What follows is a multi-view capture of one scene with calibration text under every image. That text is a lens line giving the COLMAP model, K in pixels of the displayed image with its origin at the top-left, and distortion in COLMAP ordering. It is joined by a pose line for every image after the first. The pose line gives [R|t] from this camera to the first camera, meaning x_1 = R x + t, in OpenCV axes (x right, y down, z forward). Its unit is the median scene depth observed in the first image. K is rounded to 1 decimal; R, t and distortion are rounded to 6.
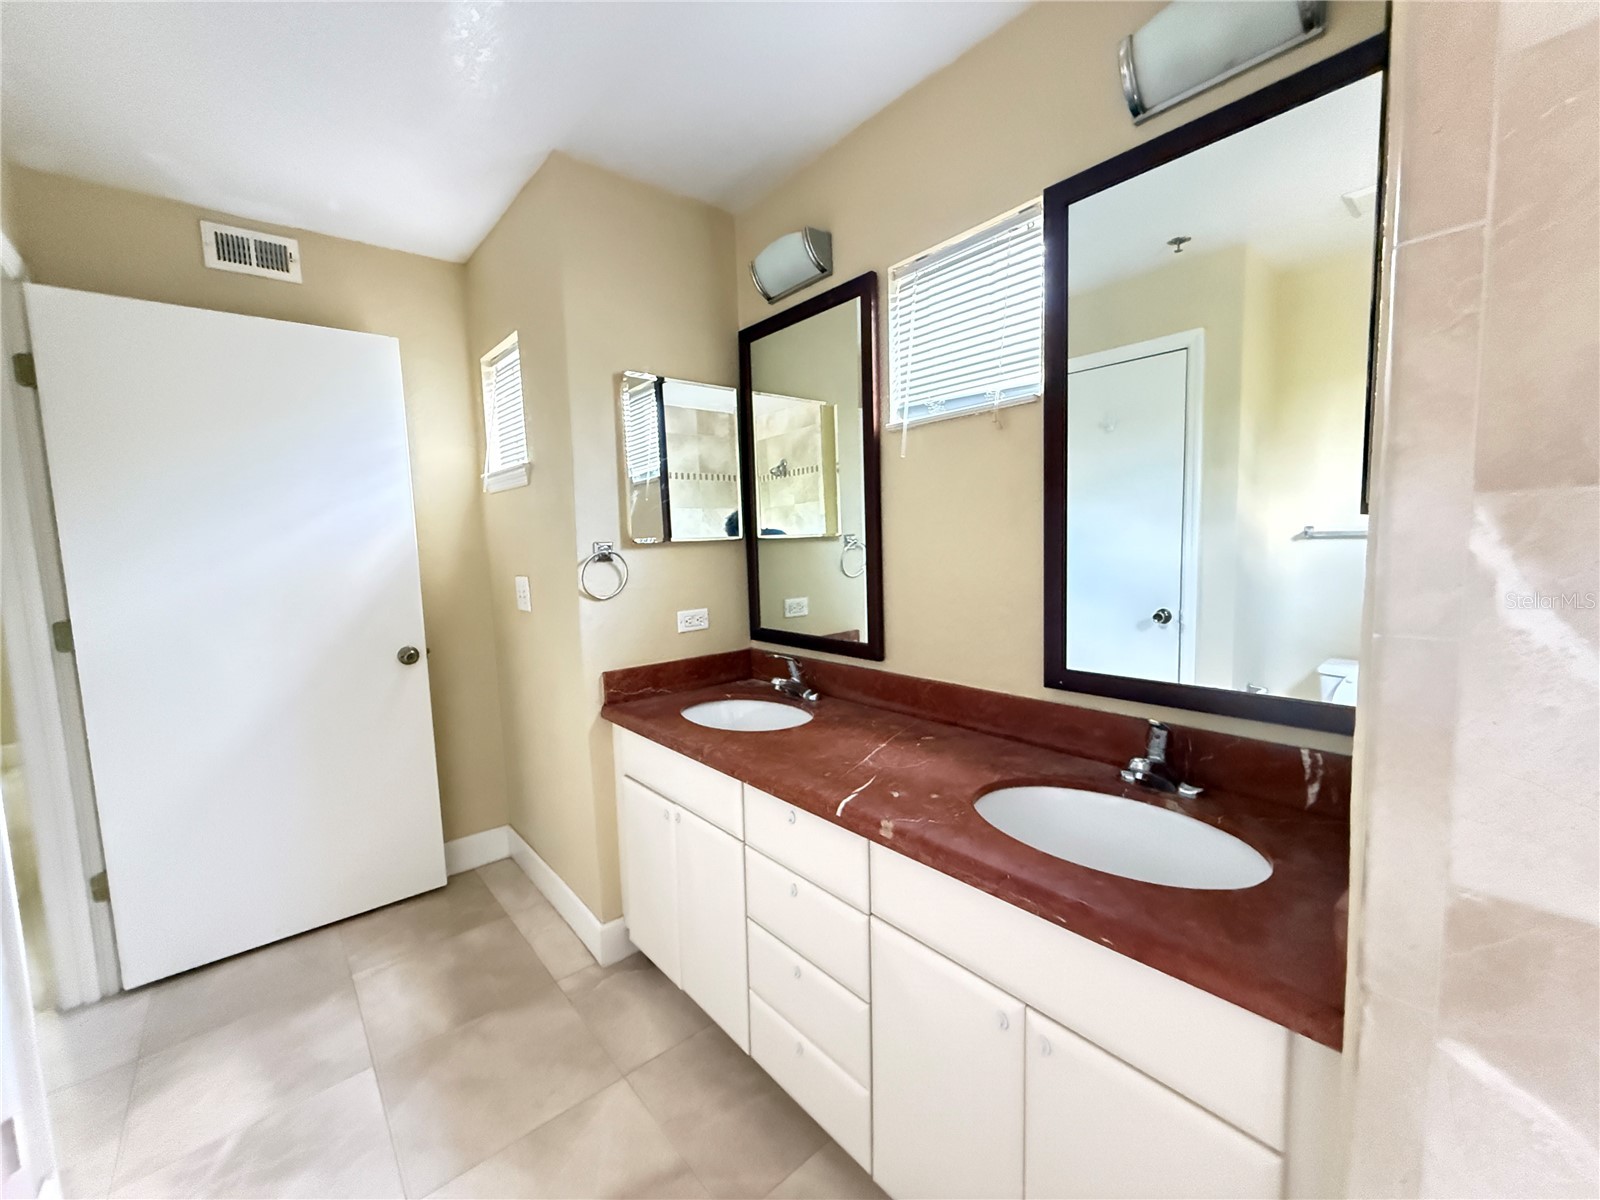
lens RADIAL K [[639.5, 0, 797.2], [0, 639.5, 601.1], [0, 0, 1]] dist [-0.001570, 0.001051]
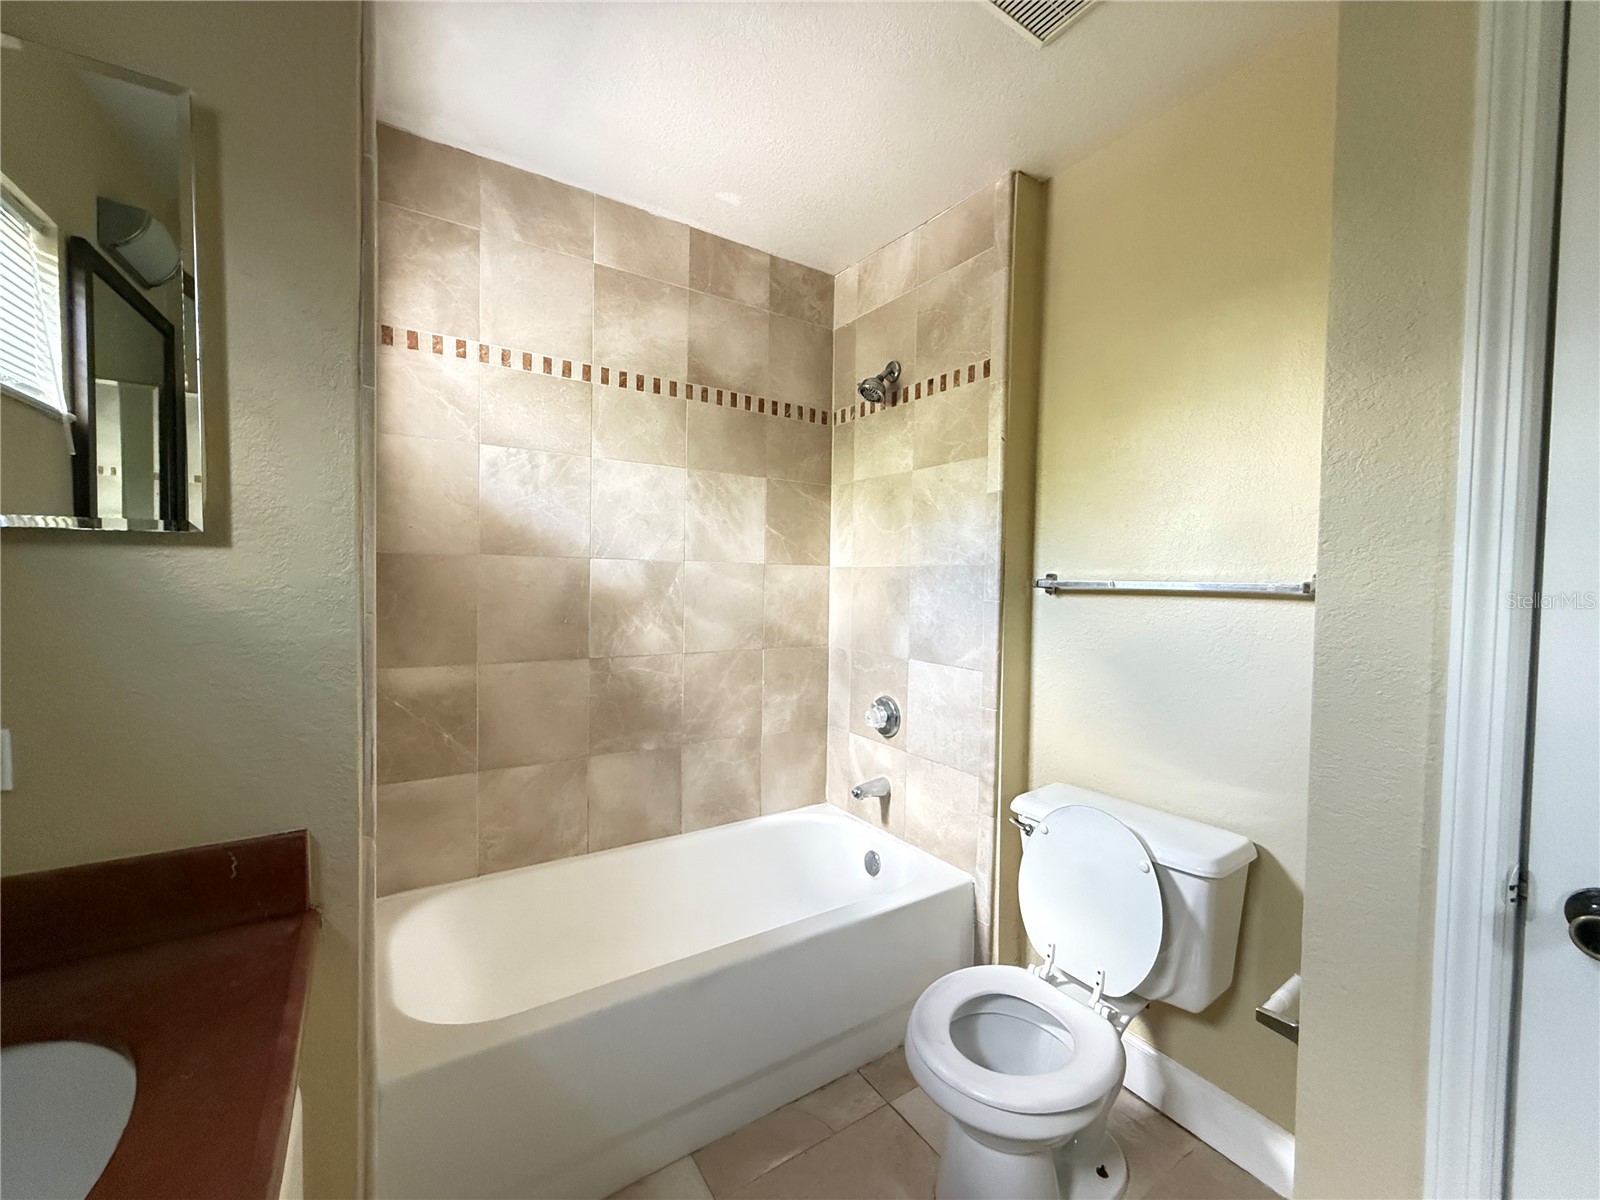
lens RADIAL K [[639.5, 0, 802.3], [0, 639.5, 598.5], [0, 0, 1]] dist [-0.001570, 0.001051]
pose [[0.991685, 0.067995, -0.109257, -0.074723], [-0.074348, 0.995705, -0.055166, -0.135297], [0.105036, 0.062830, 0.992482, 1.845194]]
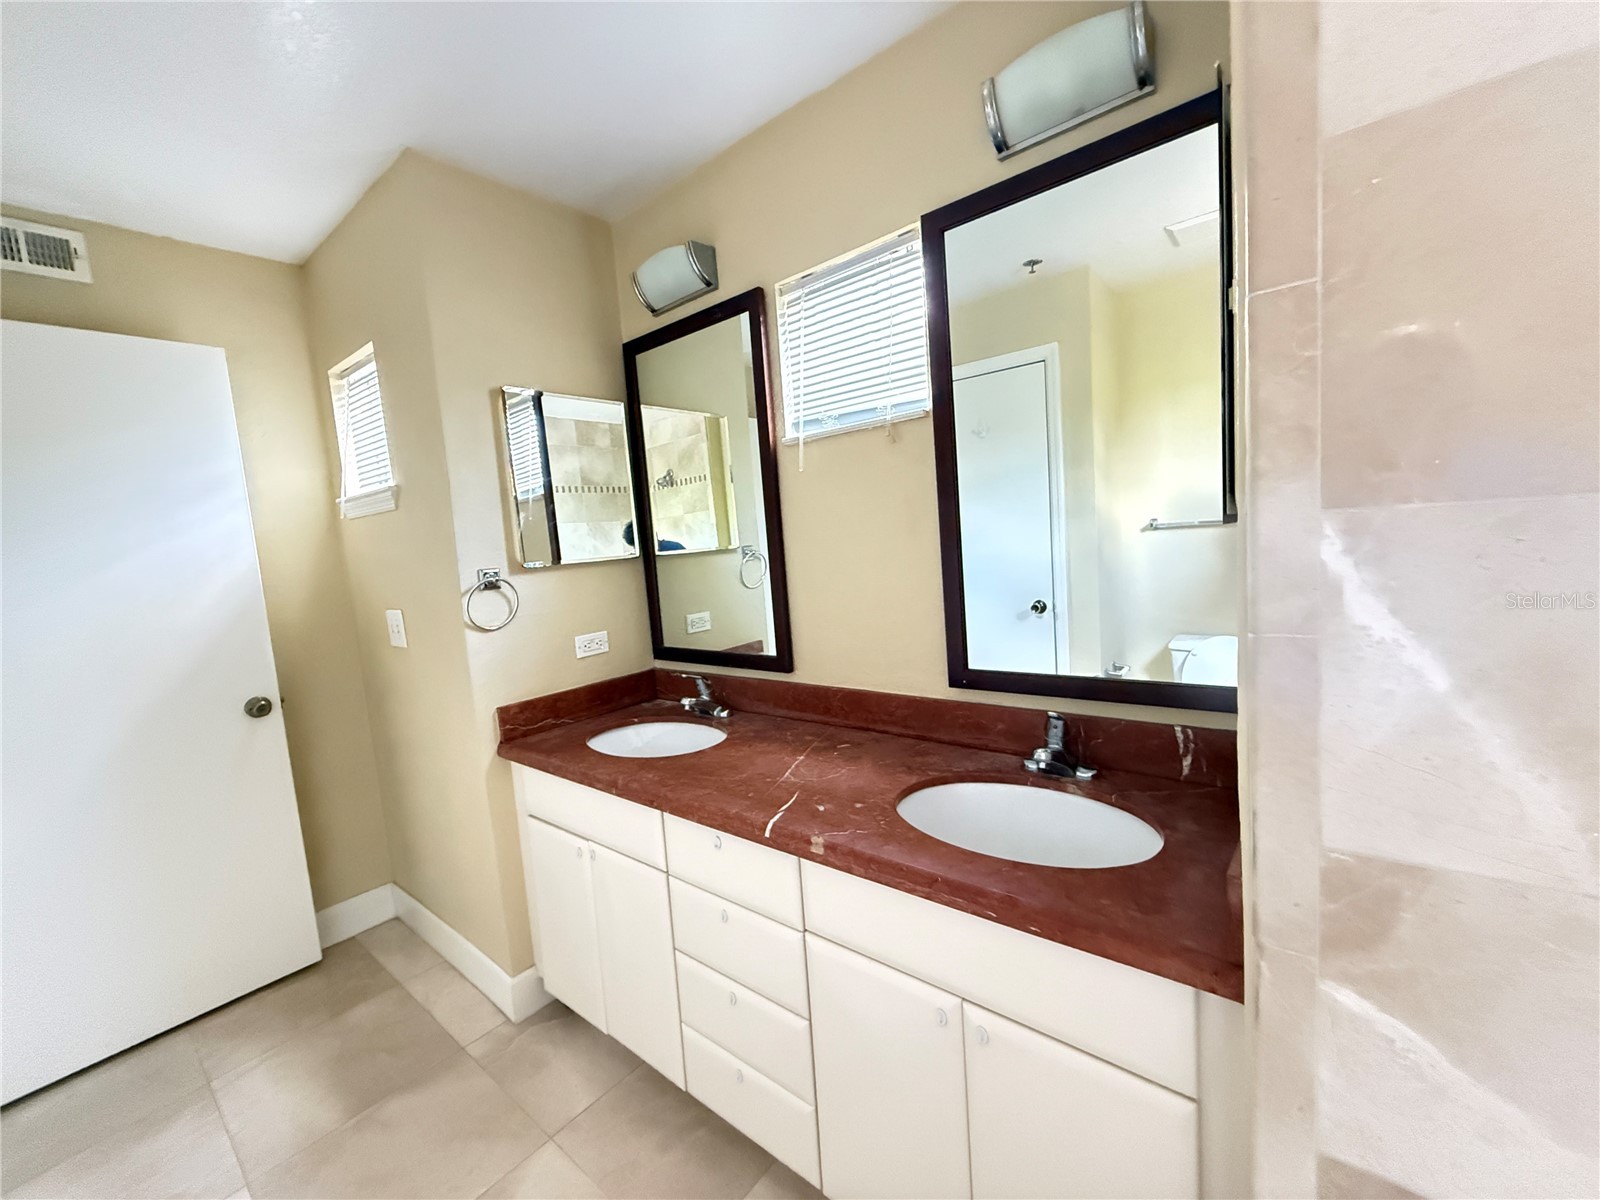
lens RADIAL K [[639.5, 0, 797.2], [0, 639.5, 601.3], [0, 0, 1]] dist [-0.001570, 0.001051]
pose [[0.983564, -0.061007, 0.169940, -0.024606], [0.062131, 0.998067, -0.001295, -0.017500], [-0.169533, 0.011832, 0.985453, 0.005200]]
